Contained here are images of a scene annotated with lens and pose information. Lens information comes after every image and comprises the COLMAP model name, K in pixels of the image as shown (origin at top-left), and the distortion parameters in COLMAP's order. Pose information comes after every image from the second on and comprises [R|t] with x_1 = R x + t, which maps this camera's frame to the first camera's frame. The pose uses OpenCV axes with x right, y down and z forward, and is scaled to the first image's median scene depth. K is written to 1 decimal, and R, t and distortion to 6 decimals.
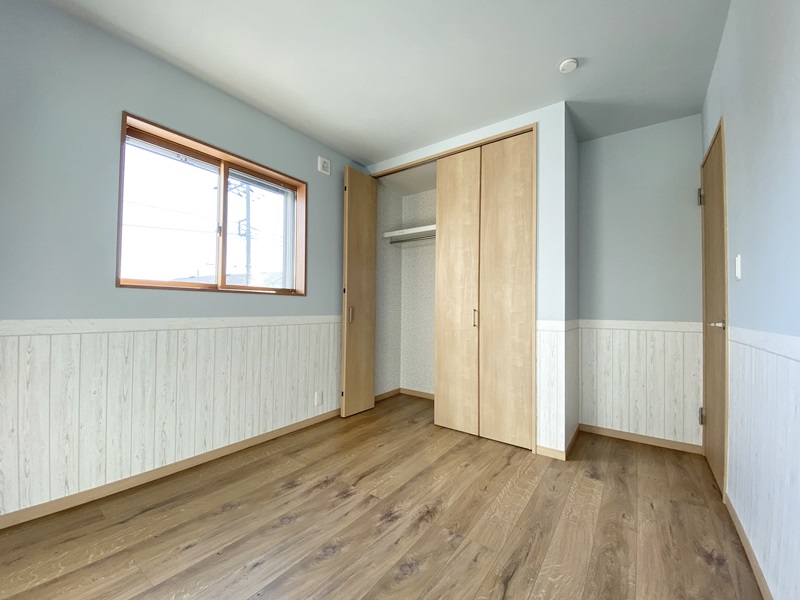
lens RADIAL K [[326.0, 0, 401.2], [0, 326.0, 304.2], [0, 0, 1]] dist [0.022316, -0.017929]
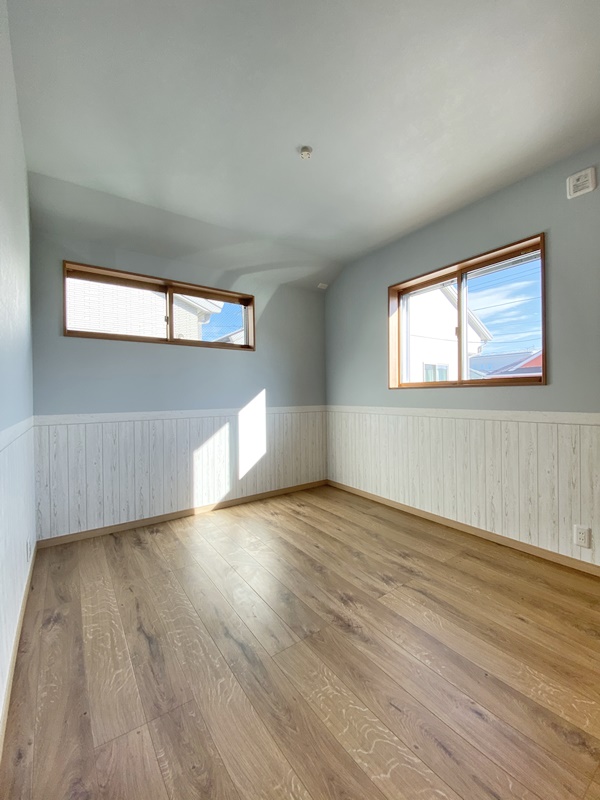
lens RADIAL K [[329.4, 0, 300.0], [0, 329.4, 400.0], [0, 0, 1]] dist [0.020817, -0.017895]
pose [[-0.327334, 0.005179, -0.944895, 0.824460], [0.018230, 0.999833, -0.000835, 0.000114], [0.944733, -0.017499, -0.327374, 0.977163]]
